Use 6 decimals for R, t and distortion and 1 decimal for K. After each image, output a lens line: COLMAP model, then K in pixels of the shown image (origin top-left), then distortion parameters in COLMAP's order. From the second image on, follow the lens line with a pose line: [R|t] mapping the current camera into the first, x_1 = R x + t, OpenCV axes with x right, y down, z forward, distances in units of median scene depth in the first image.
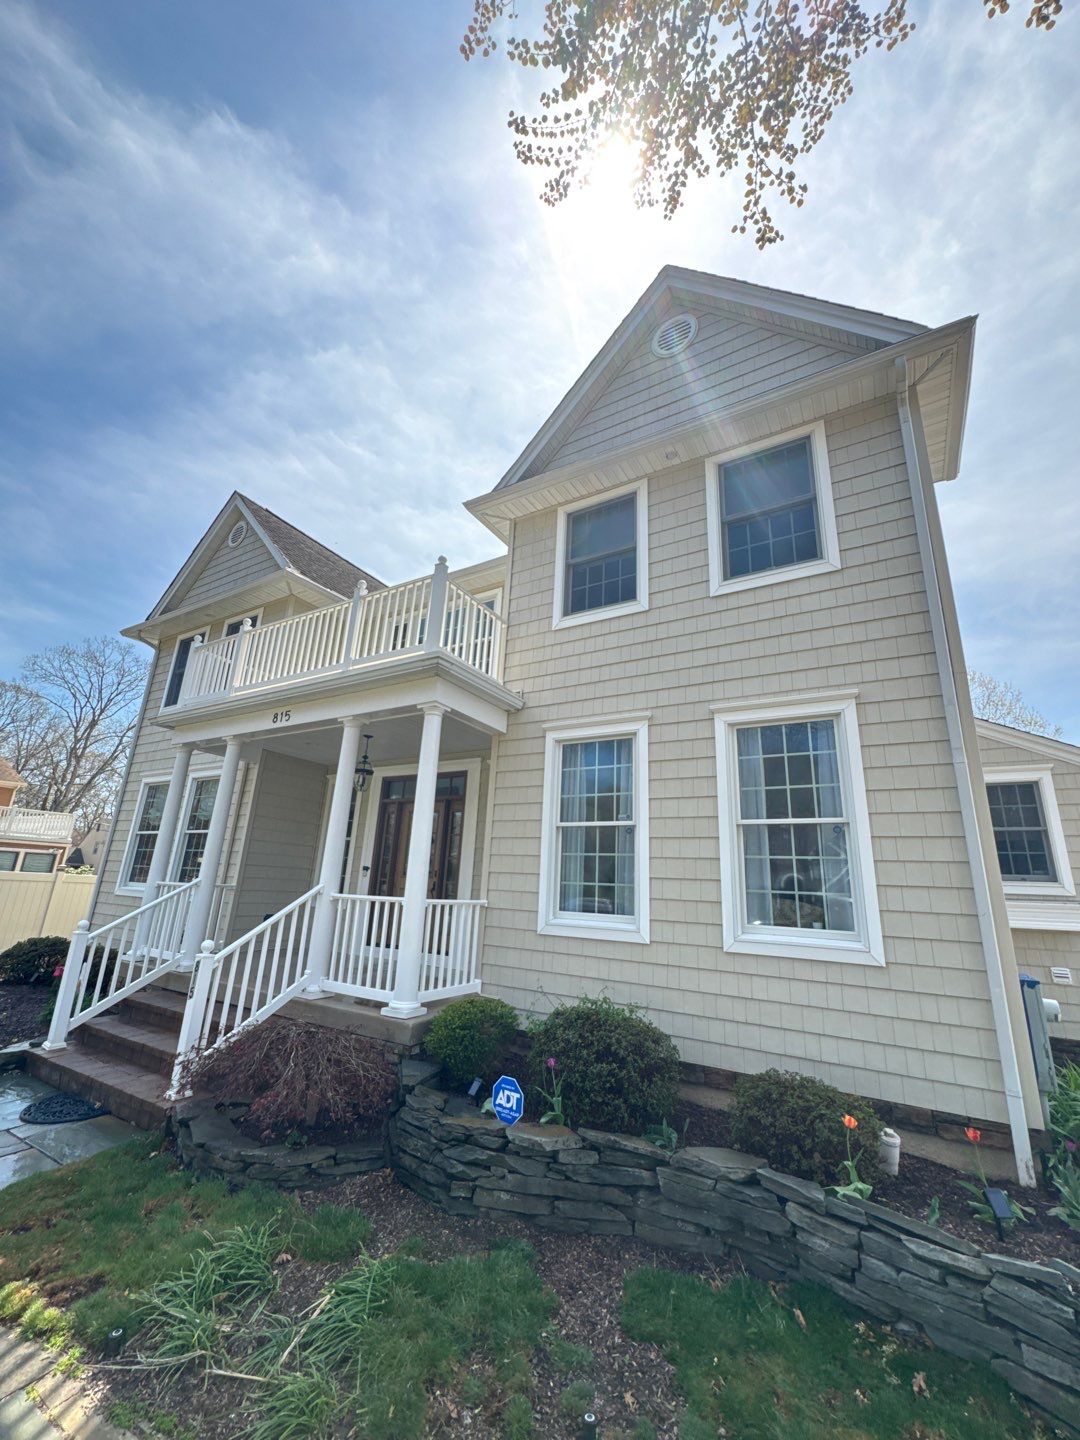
lens RADIAL K [[563.4, 0, 555.2], [0, 563.4, 725.2], [0, 0, 1]] dist [-0.000533, -0.000027]
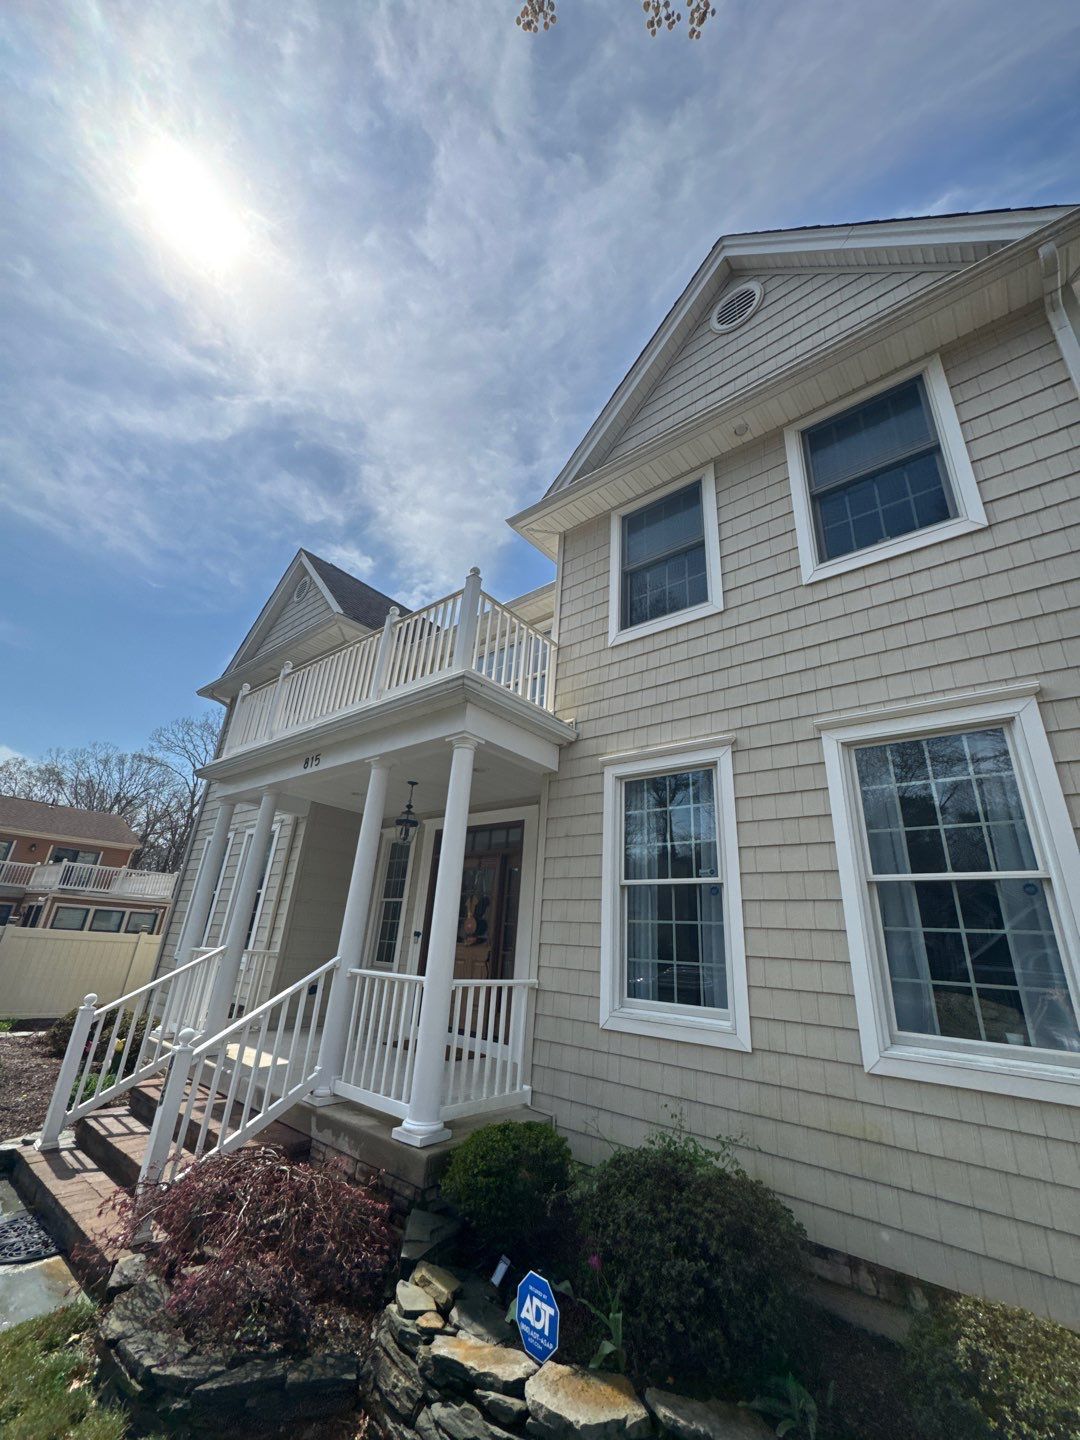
lens RADIAL K [[563.4, 0, 555.2], [0, 563.4, 725.2], [0, 0, 1]] dist [-0.000533, -0.000027]
pose [[0.987828, -0.045368, -0.148787, 0.042469], [0.030488, 0.994439, -0.100804, 0.035204], [0.152533, 0.095041, 0.983718, 0.197530]]
